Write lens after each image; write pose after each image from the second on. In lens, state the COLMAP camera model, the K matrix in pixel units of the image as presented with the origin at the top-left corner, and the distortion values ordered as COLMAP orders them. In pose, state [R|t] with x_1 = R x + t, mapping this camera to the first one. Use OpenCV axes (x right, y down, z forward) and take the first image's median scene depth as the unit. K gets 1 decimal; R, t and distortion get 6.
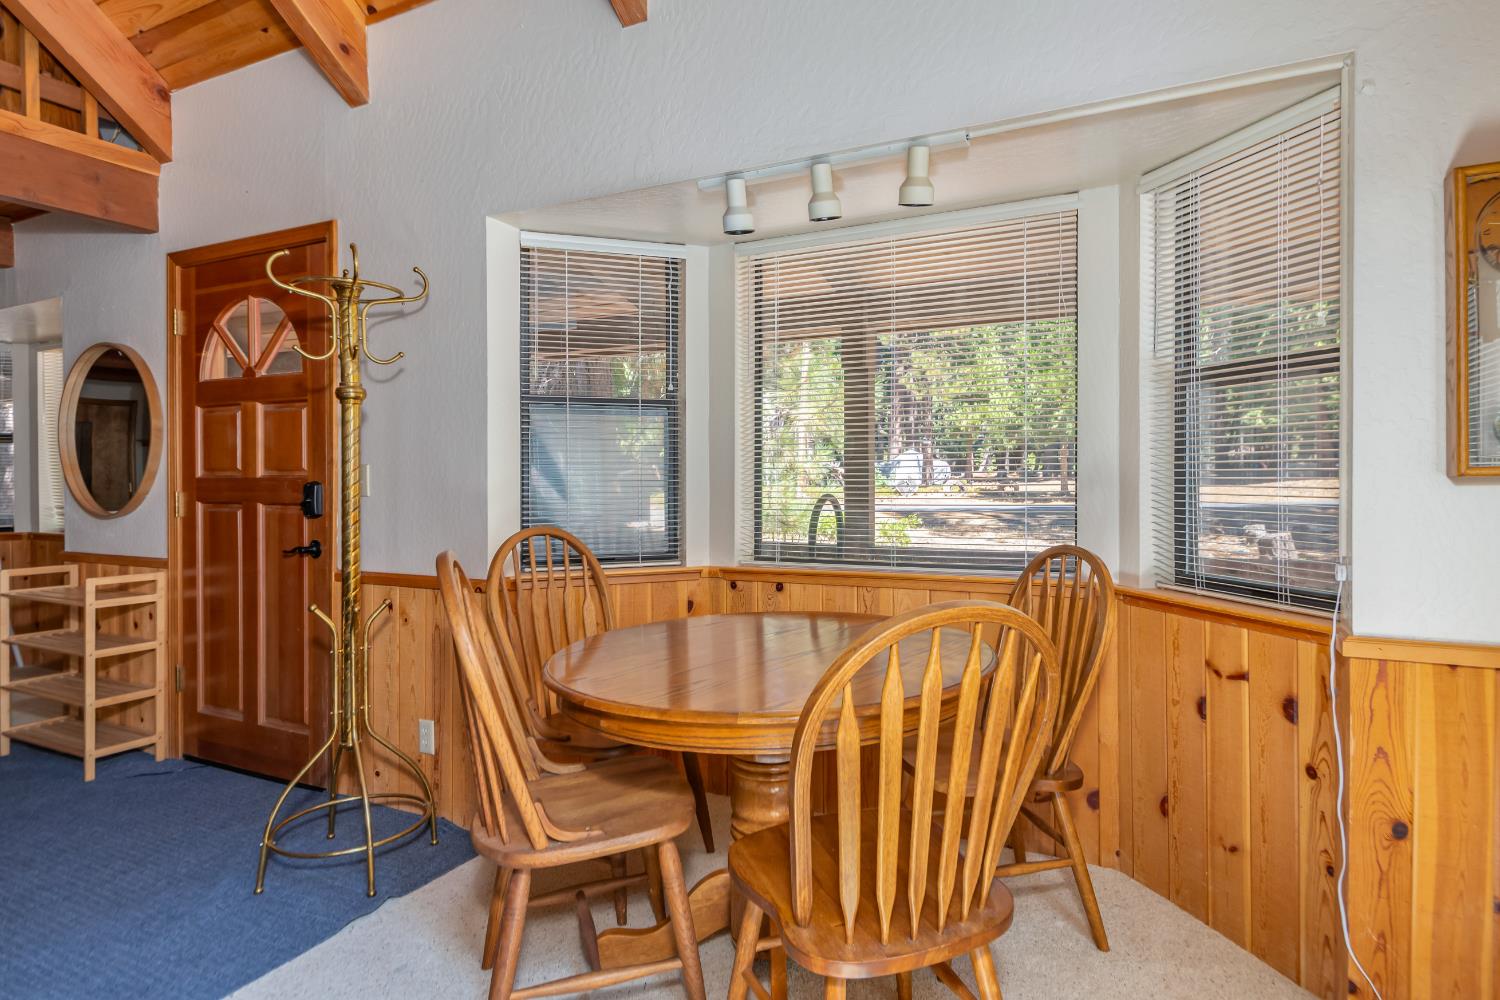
lens RADIAL K [[798.9, 0, 749.8], [0, 798.9, 476.7], [0, 0, 1]] dist [0.000204, -0.000040]
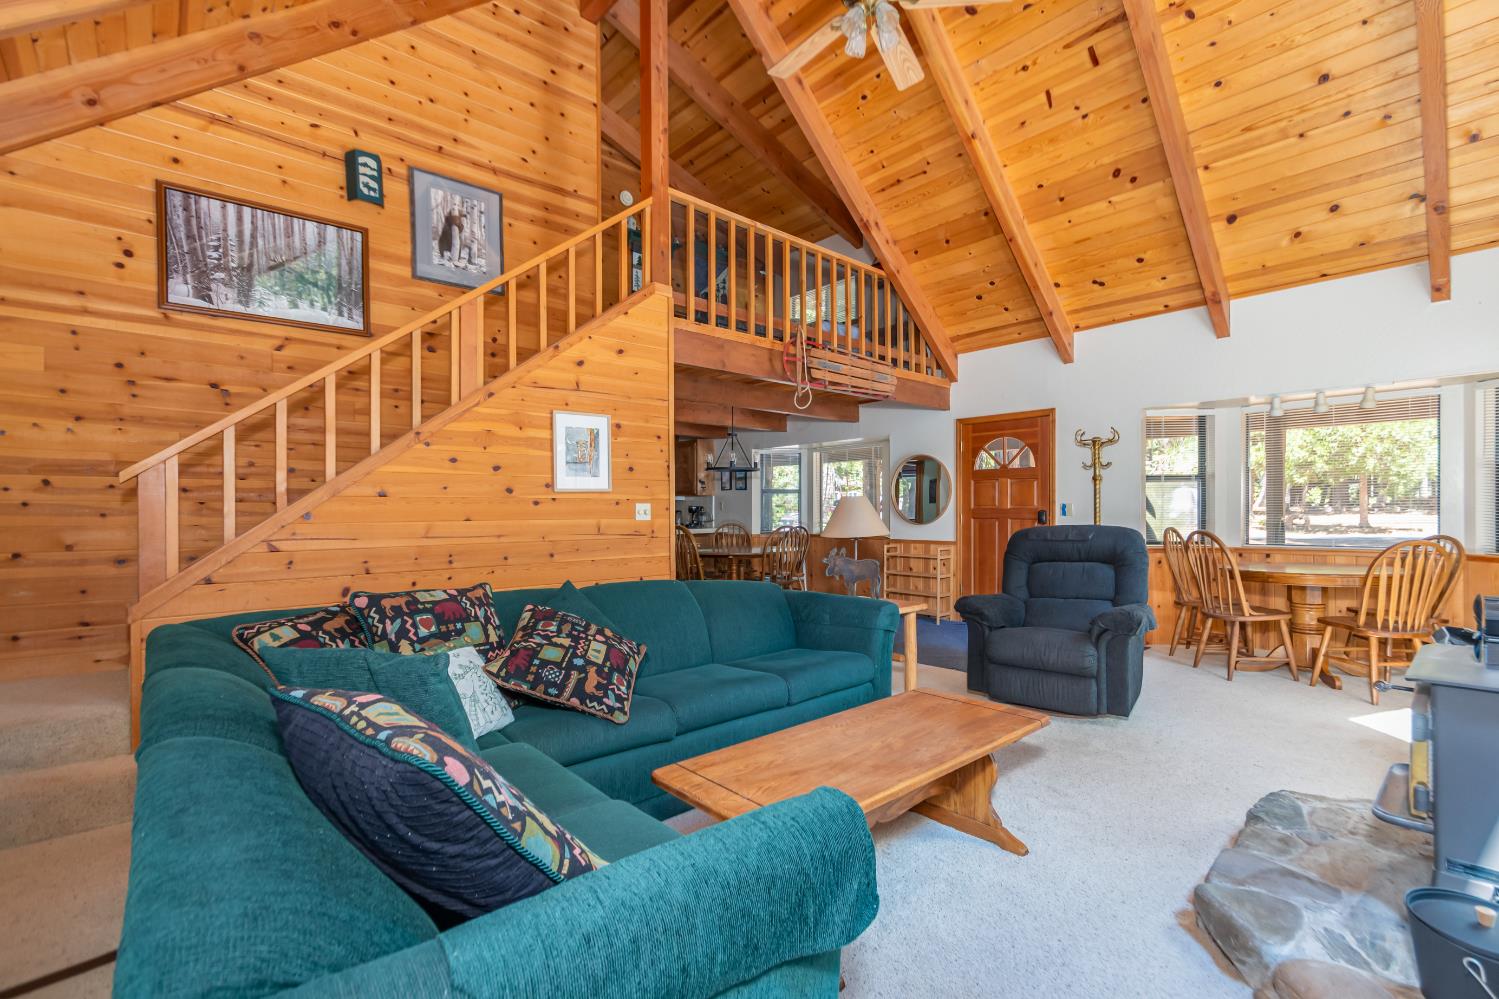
lens RADIAL K [[644.0, 0, 765.4], [0, 644.0, 510.0], [0, 0, 1]] dist [-0.001611, -0.000450]
pose [[0.933826, -0.000749, -0.357728, -0.570468], [0.000357, 0.999999, -0.001163, 0.006120], [0.357729, 0.000958, 0.933825, -1.095359]]
